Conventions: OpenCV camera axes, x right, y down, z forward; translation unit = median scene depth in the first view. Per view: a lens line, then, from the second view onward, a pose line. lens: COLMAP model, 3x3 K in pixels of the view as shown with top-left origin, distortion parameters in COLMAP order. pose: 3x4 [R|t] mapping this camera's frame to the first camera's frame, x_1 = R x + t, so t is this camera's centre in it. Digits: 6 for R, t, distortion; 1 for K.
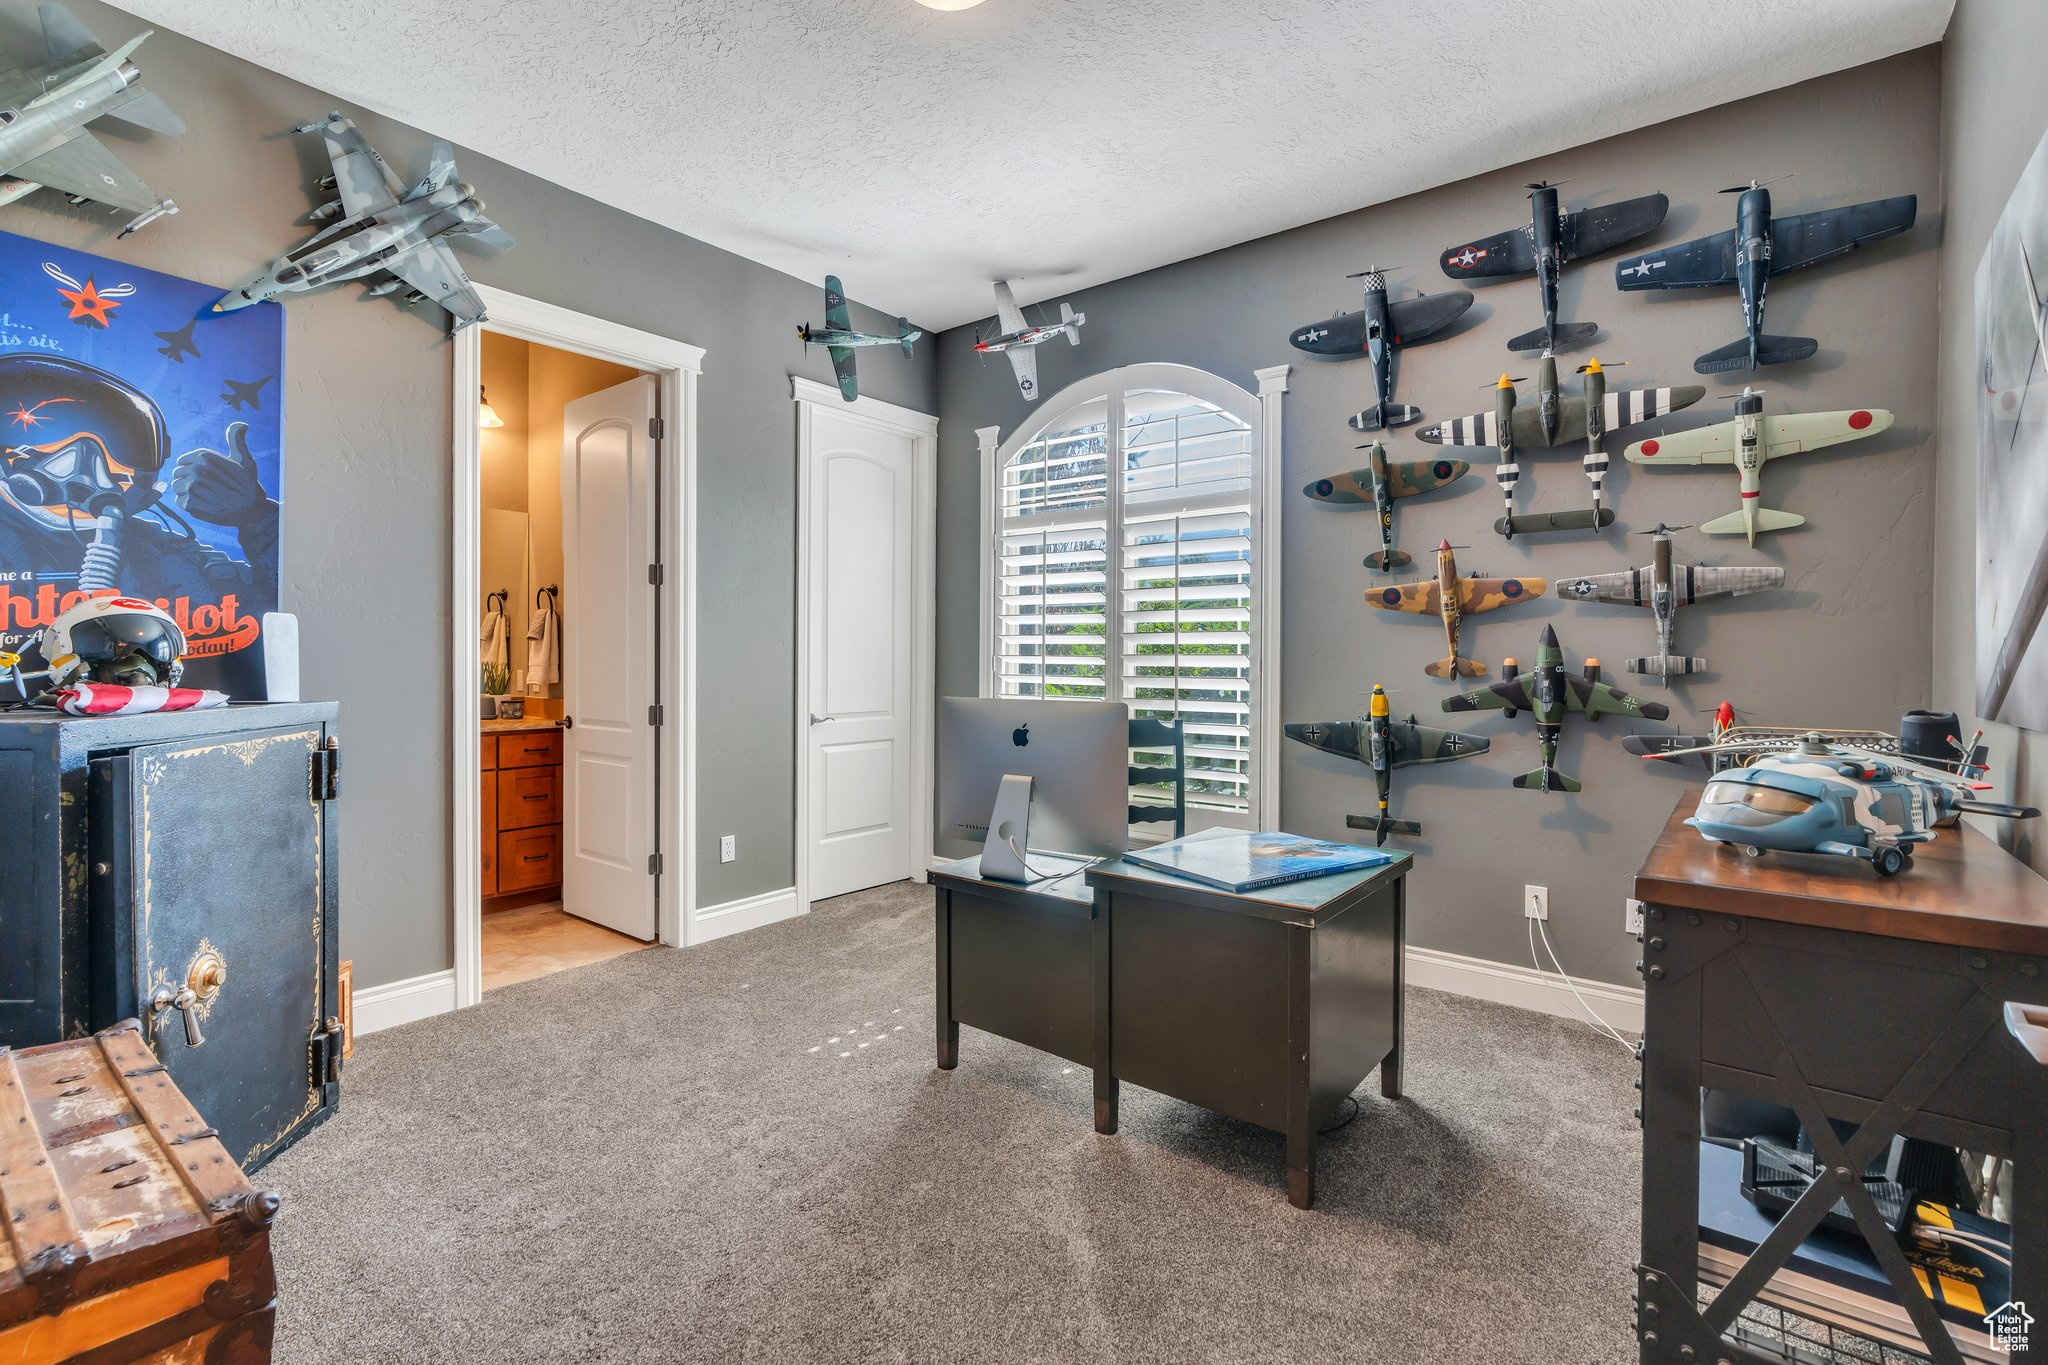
lens RADIAL K [[920.1, 0, 1032.2], [0, 920.1, 666.1], [0, 0, 1]] dist [-0.008370, 0.003439]
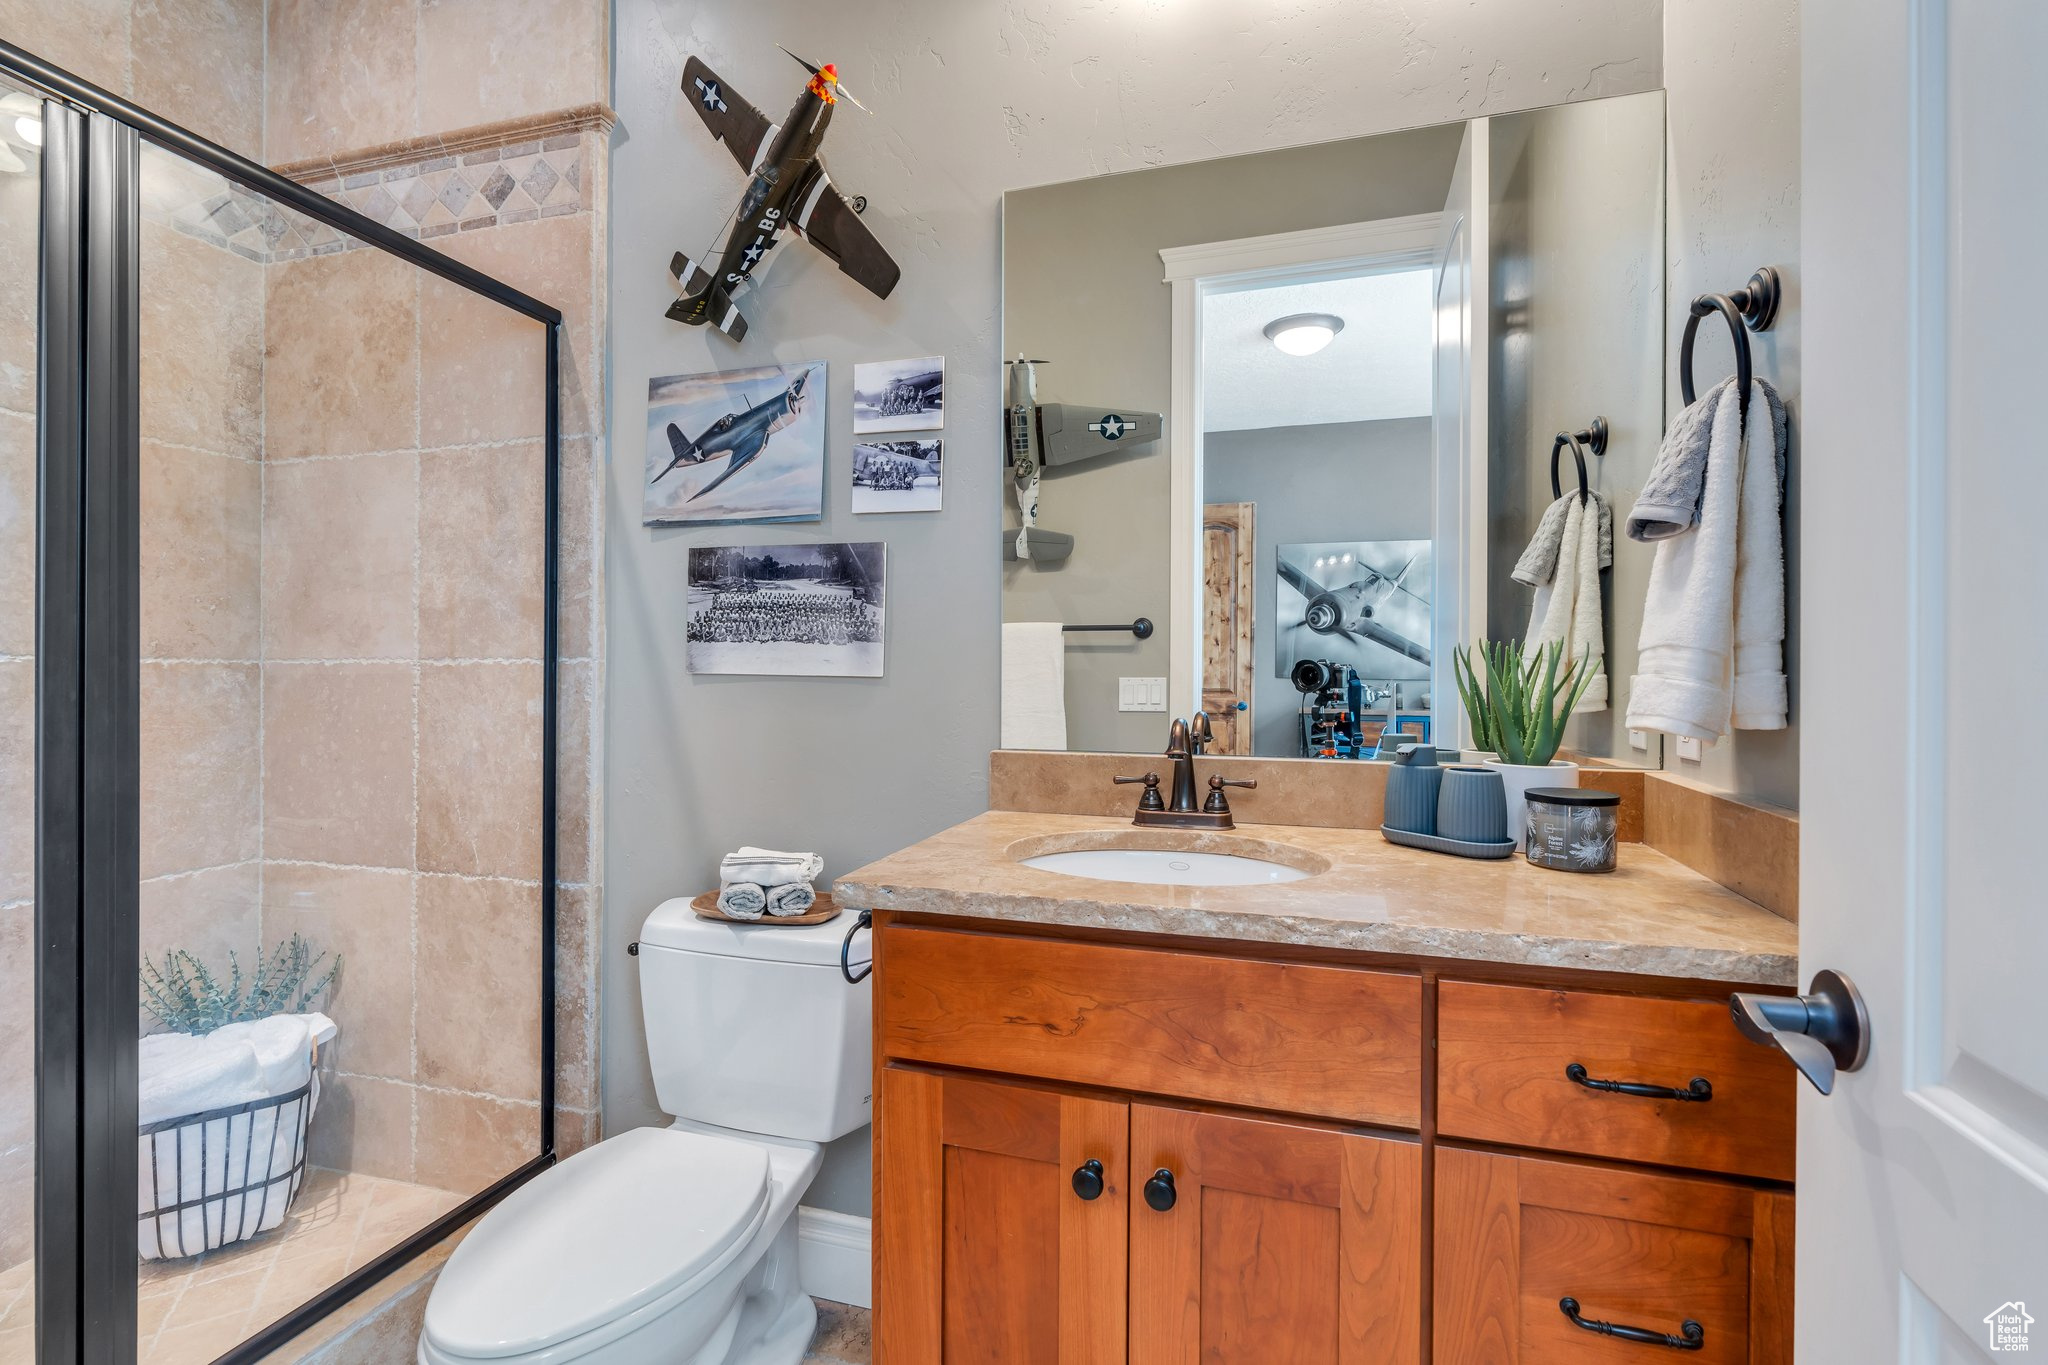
lens RADIAL K [[920.1, 0, 1035.0], [0, 920.1, 670.3], [0, 0, 1]] dist [-0.008370, 0.003439]
pose [[0.375809, -0.001446, -0.926696, -0.392281], [-0.010557, 0.999927, -0.005842, 0.007104], [0.926637, 0.011979, 0.375767, 0.774917]]
